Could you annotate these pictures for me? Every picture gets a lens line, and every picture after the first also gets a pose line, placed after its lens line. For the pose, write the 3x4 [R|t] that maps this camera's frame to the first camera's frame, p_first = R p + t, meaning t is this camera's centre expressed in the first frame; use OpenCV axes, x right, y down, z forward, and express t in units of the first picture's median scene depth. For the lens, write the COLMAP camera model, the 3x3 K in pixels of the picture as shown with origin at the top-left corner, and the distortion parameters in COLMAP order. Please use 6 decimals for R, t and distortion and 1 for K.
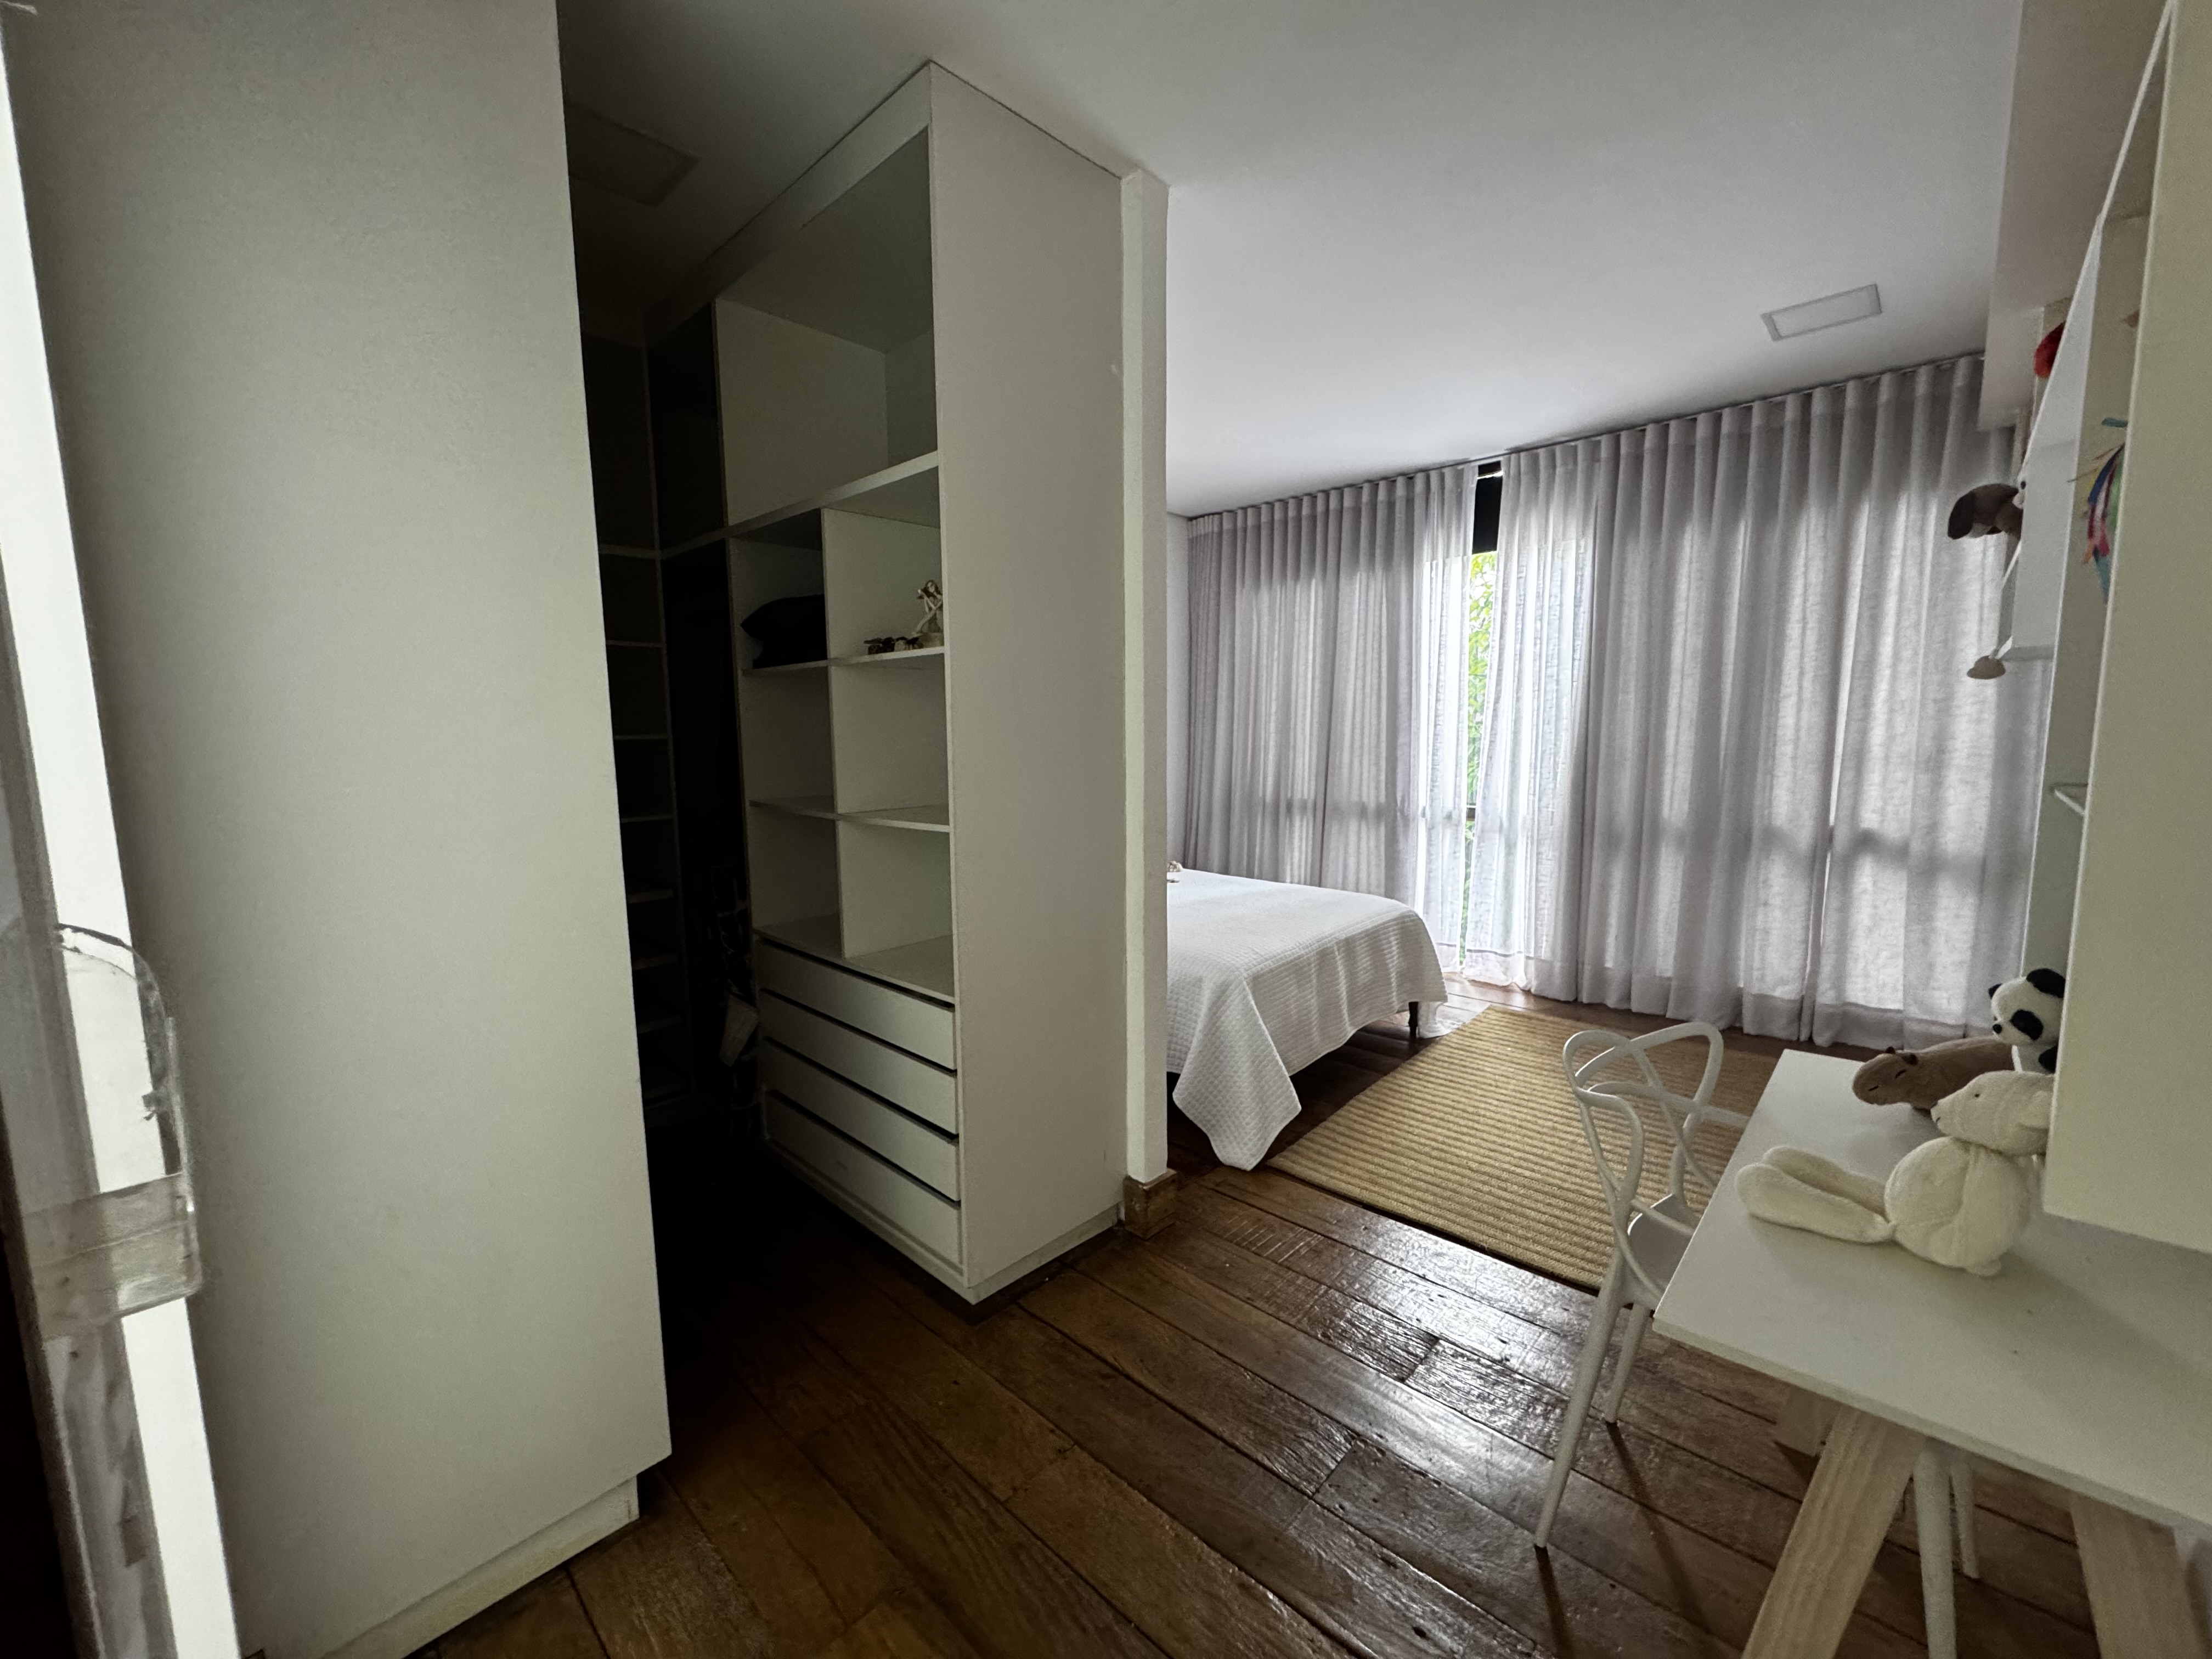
lens RADIAL K [[886.3, 0, 1108.4], [0, 886.3, 826.0], [0, 0, 1]] dist [-0.002351, 0.000476]
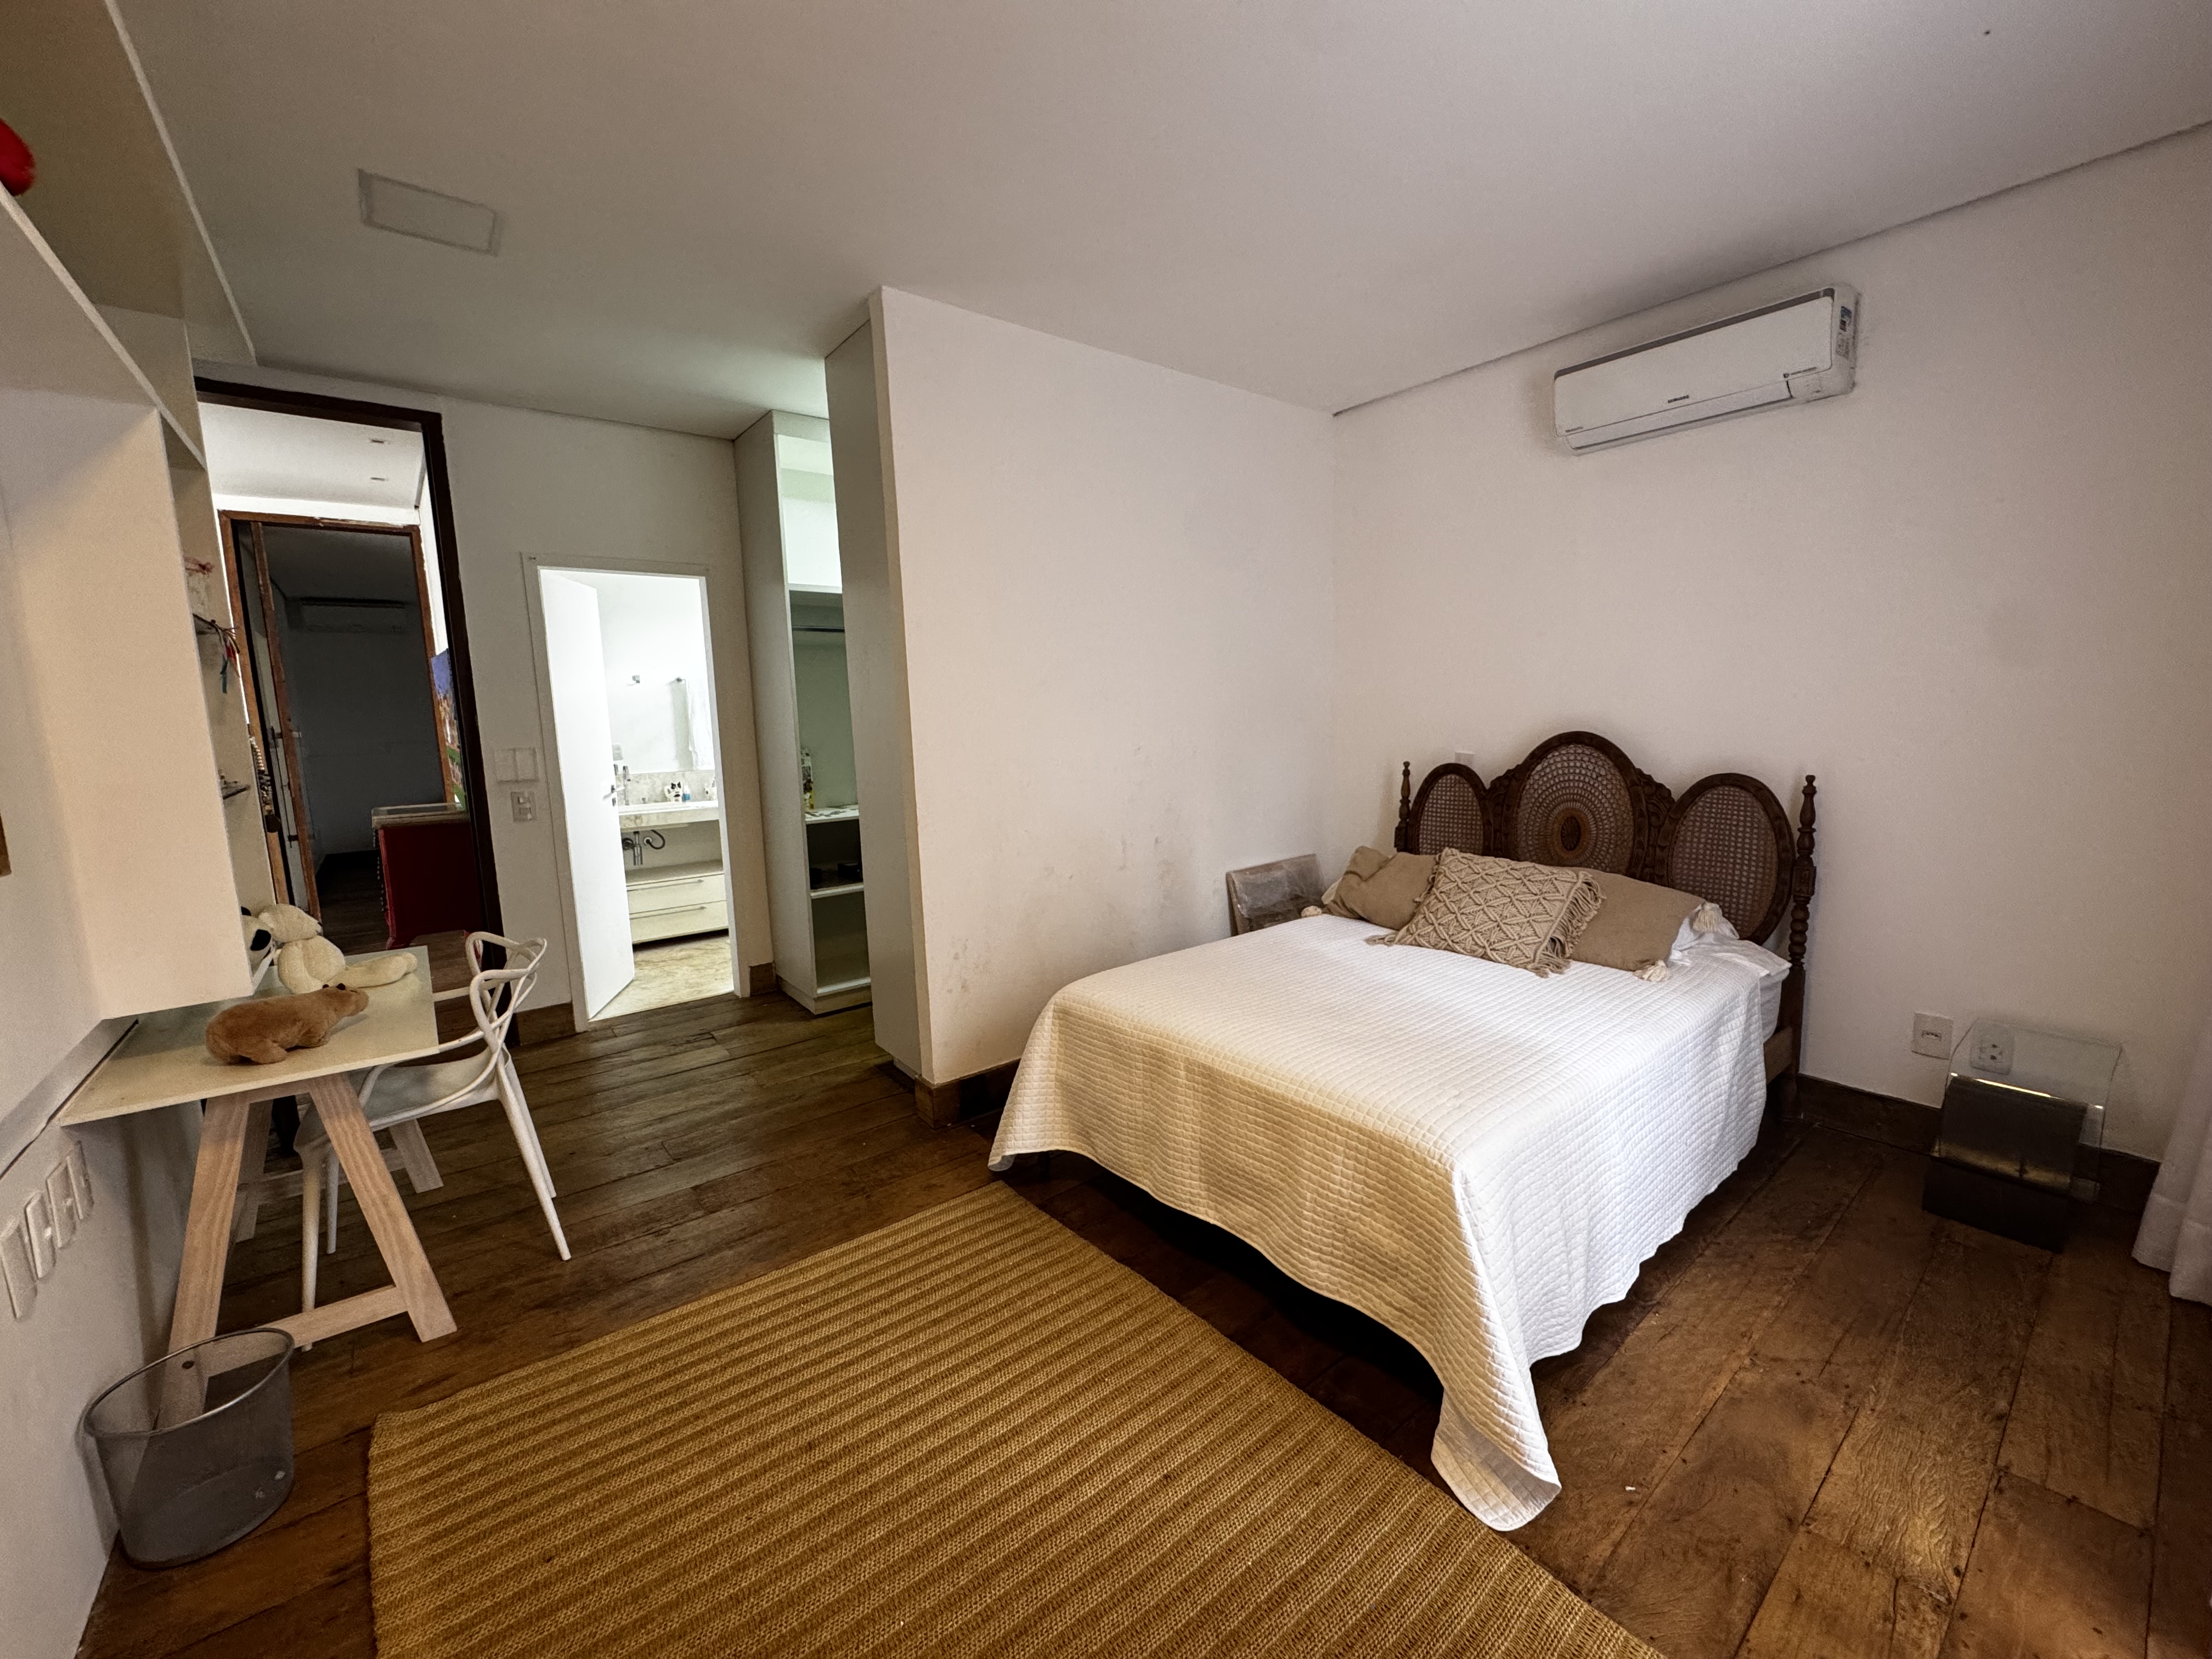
lens RADIAL K [[886.3, 0, 1108.7], [0, 886.3, 828.0], [0, 0, 1]] dist [-0.002351, 0.000476]
pose [[-0.134227, 0.158686, -0.978162, 0.716506], [-0.088117, 0.981273, 0.171283, -0.114153], [0.987025, 0.109183, -0.117731, 0.823097]]
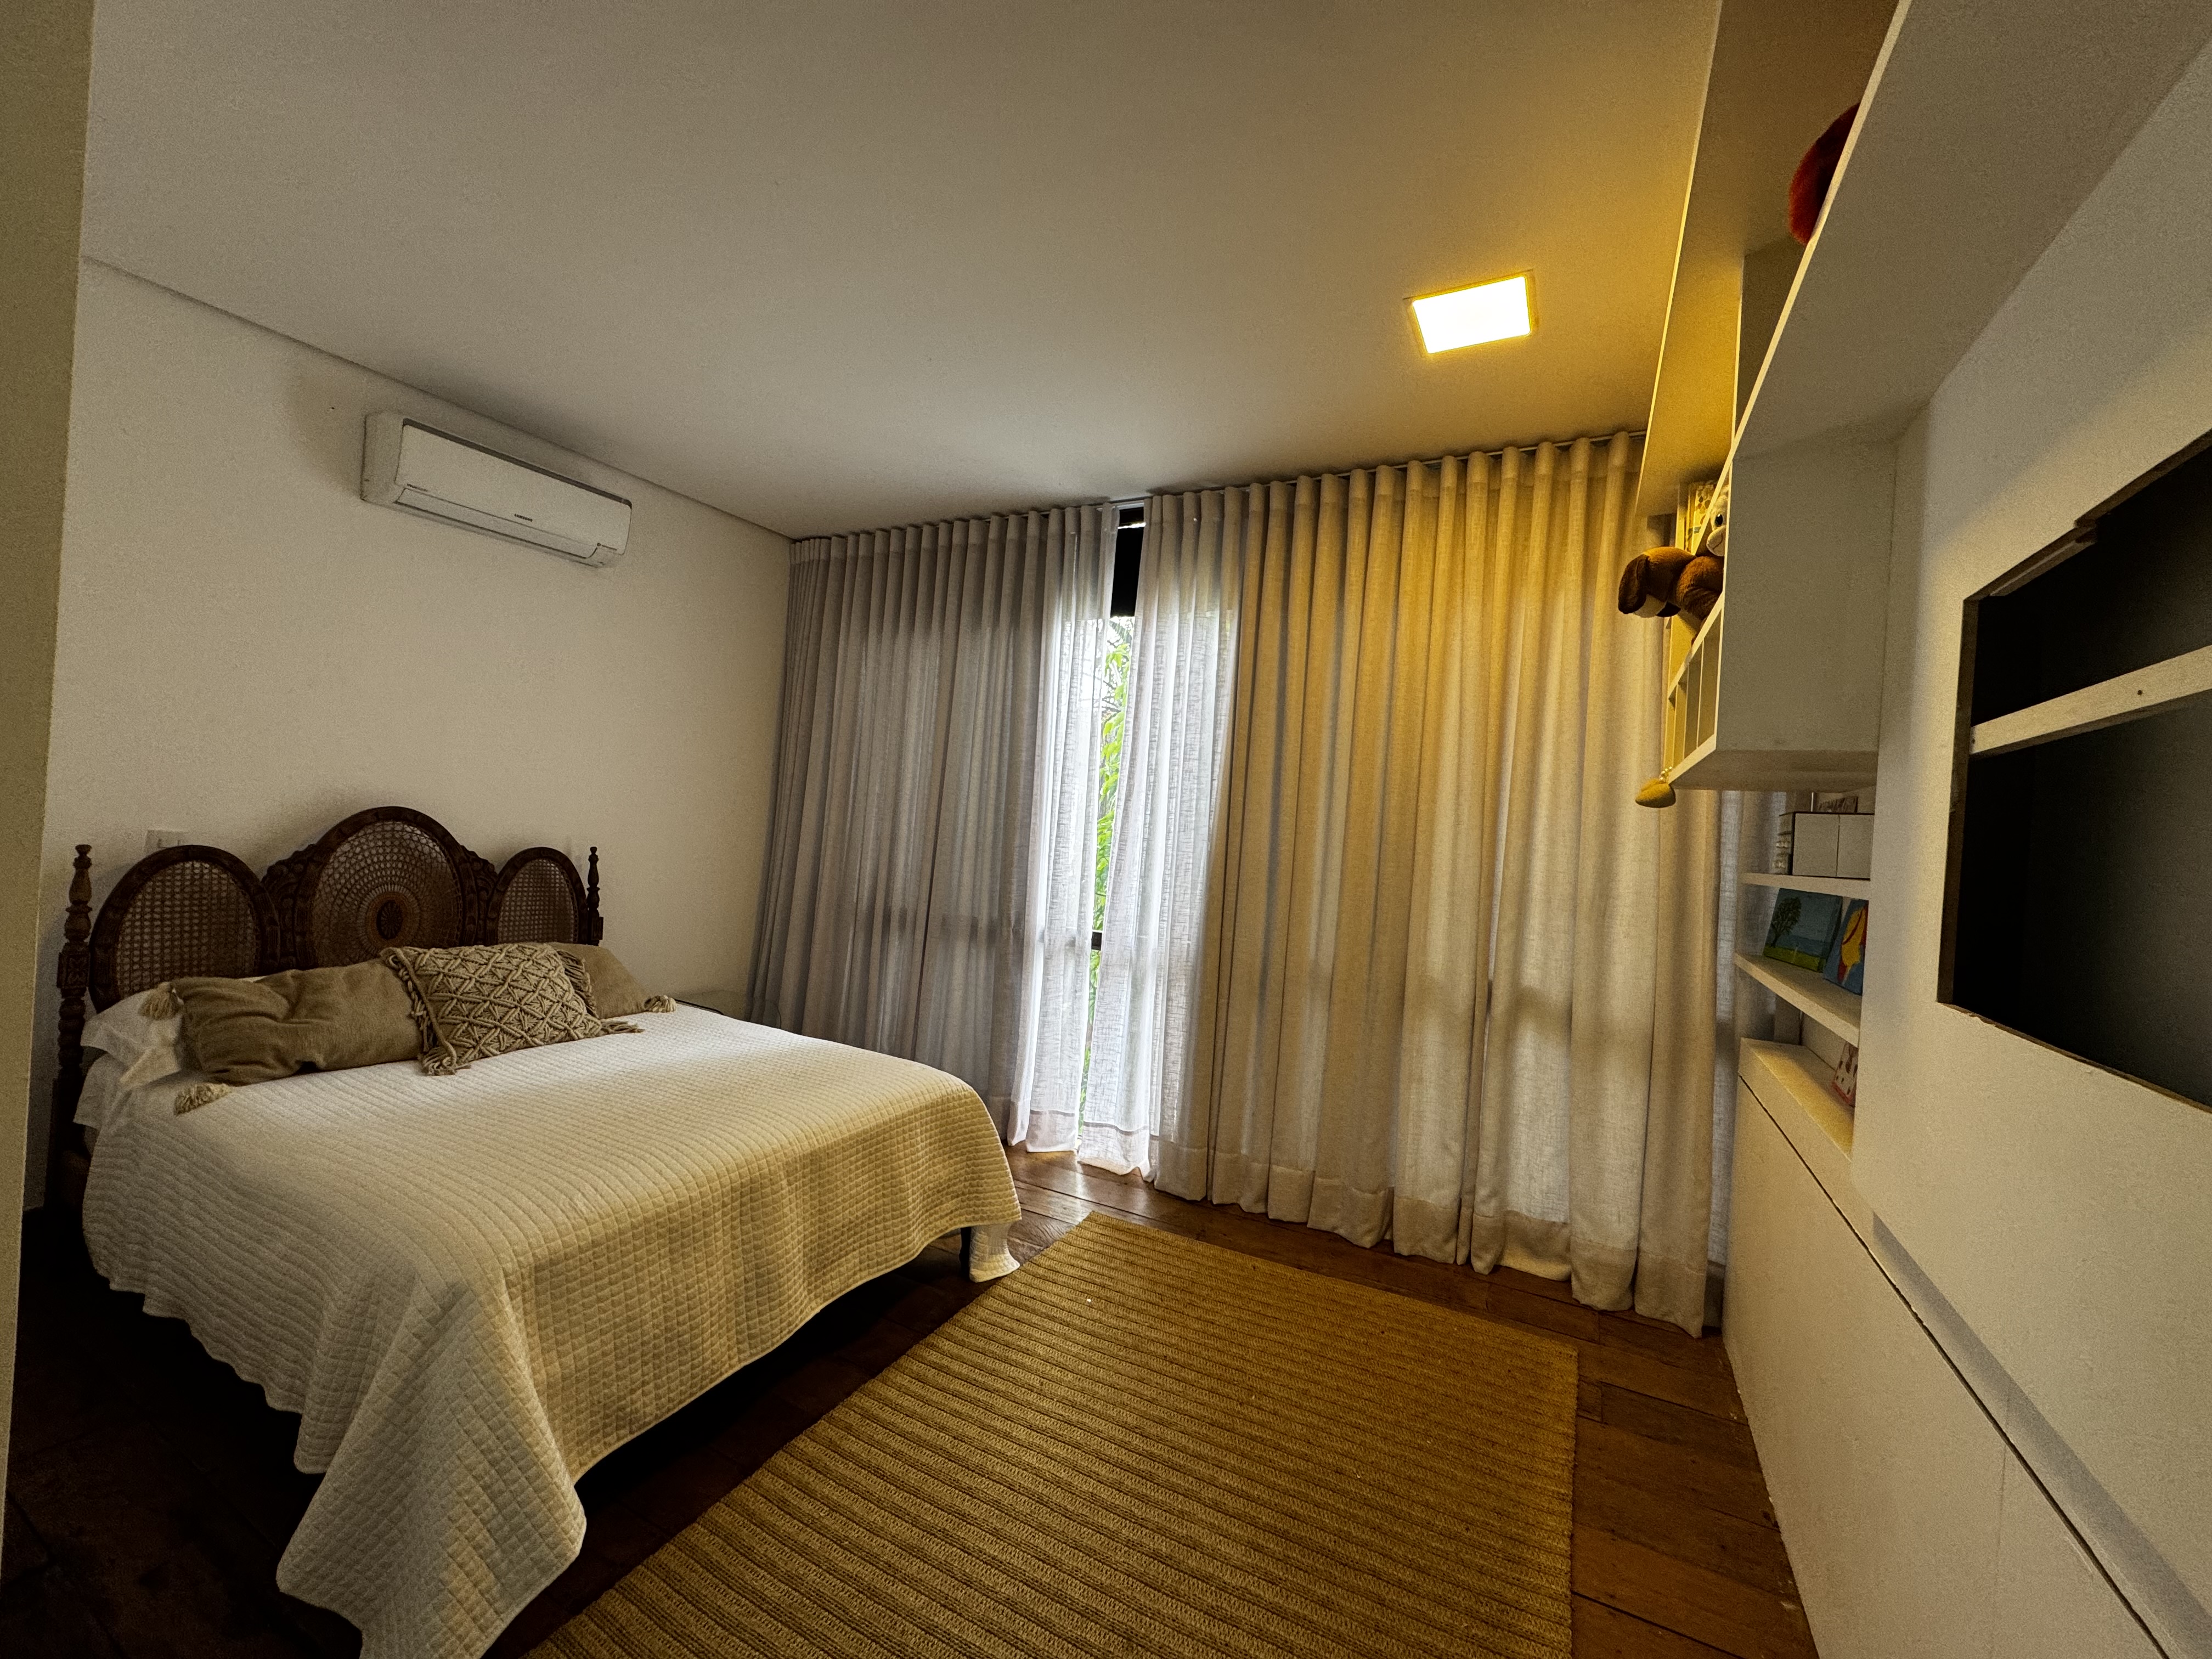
lens RADIAL K [[886.3, 0, 1108.2], [0, 886.3, 825.0], [0, 0, 1]] dist [-0.002351, 0.000476]
pose [[0.961150, 0.076238, 0.265288, 0.239269], [-0.046023, 0.991910, -0.118307, -0.026947], [-0.272161, 0.101501, 0.956883, 0.286929]]
